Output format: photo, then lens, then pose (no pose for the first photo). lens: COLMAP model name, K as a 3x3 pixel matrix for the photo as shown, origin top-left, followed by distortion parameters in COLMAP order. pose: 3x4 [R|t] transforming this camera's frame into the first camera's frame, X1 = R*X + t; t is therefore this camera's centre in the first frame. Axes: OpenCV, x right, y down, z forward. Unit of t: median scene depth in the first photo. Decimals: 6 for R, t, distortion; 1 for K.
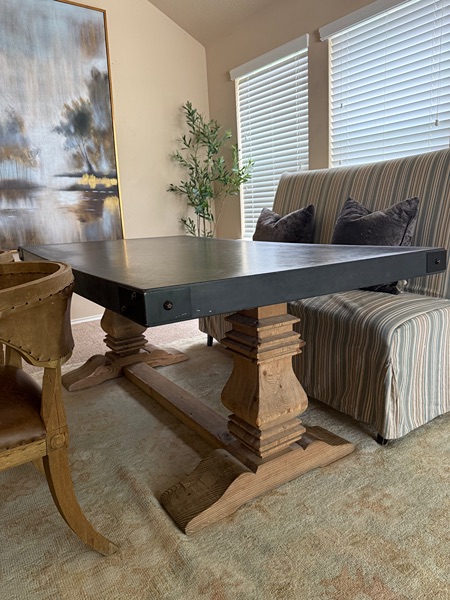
lens RADIAL K [[434.4, 0, 228.1], [0, 434.4, 299.9], [0, 0, 1]] dist [0.006566, -0.008668]
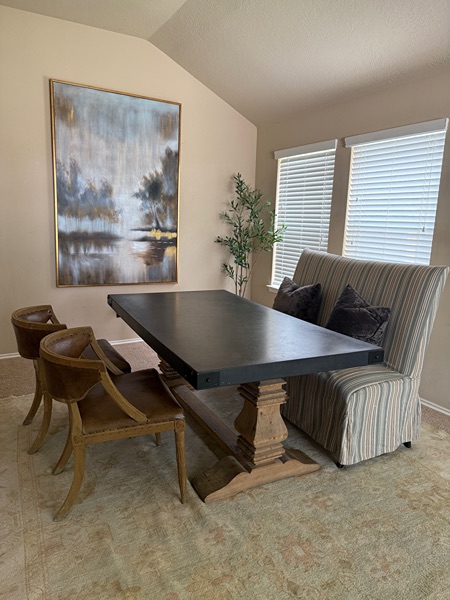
lens RADIAL K [[422.9, 0, 221.7], [0, 422.9, 305.1], [0, 0, 1]] dist [0.086215, -0.146395]
pose [[0.990073, 0.099739, -0.099030, 0.020573], [-0.100233, 0.994964, -0.000007, -0.085933], [0.098531, 0.009933, 0.995084, -0.239642]]
